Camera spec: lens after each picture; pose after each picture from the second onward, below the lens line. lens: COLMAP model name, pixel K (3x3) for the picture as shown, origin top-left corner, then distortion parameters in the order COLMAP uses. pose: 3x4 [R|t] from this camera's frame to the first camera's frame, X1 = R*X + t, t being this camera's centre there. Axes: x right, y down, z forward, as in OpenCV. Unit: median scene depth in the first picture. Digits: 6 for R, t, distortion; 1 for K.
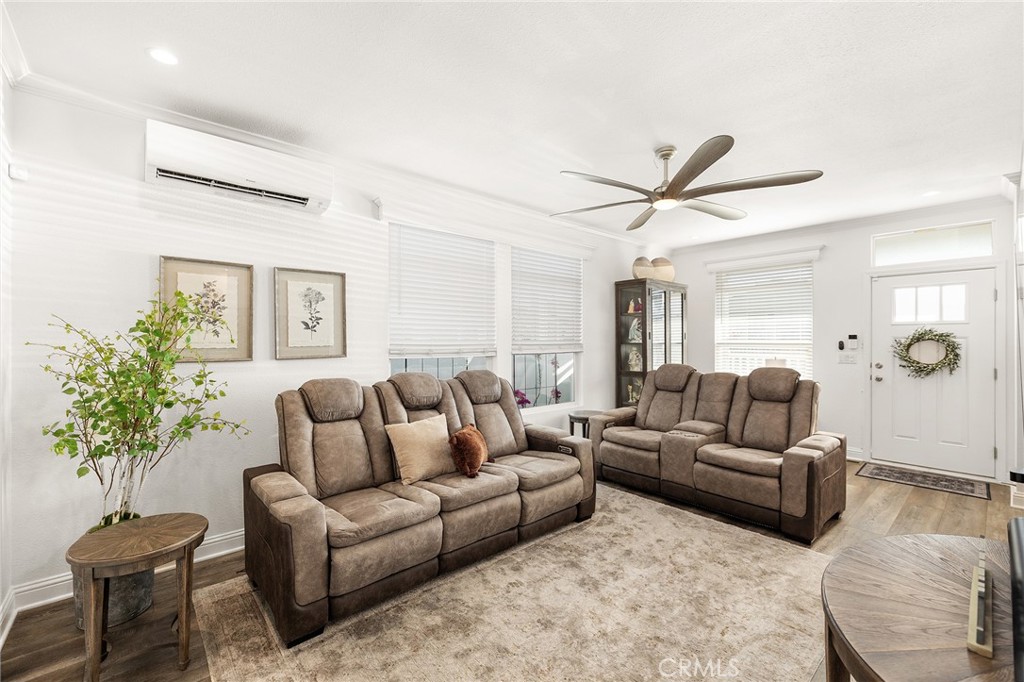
lens RADIAL K [[431.5, 0, 505.0], [0, 431.5, 340.4], [0, 0, 1]] dist [0.001187, 0.000521]
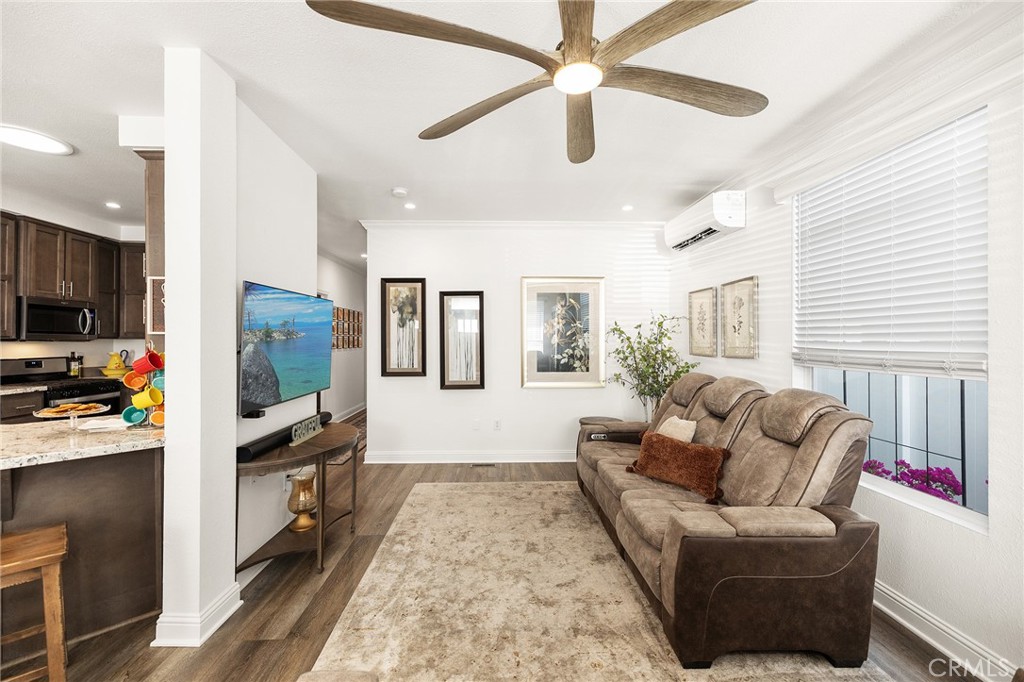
lens RADIAL K [[431.5, 0, 505.1], [0, 431.5, 337.9], [0, 0, 1]] dist [0.001187, 0.000521]
pose [[-0.638221, -0.010239, -0.769785, 0.820910], [-0.012376, 0.999919, -0.003039, -0.000013], [0.769753, 0.007587, -0.638296, 1.267244]]
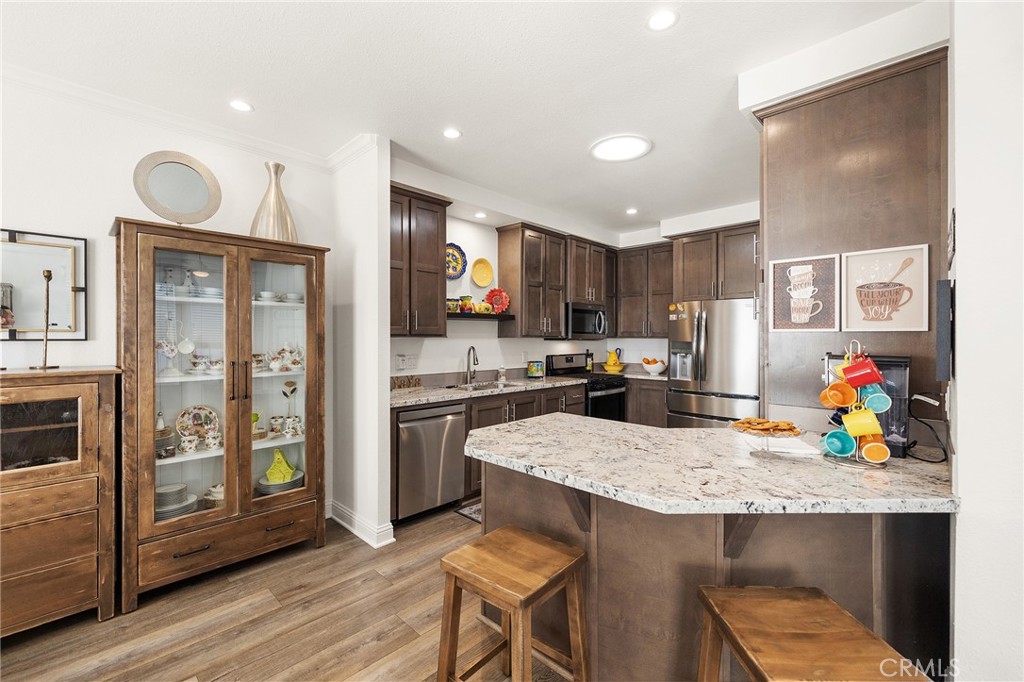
lens RADIAL K [[431.5, 0, 506.5], [0, 431.5, 338.9], [0, 0, 1]] dist [0.001187, 0.000521]
pose [[-0.997468, -0.004200, -0.070986, 1.094242], [-0.004949, 0.999934, 0.010385, 0.004631], [0.070938, 0.010710, -0.997423, 0.826212]]
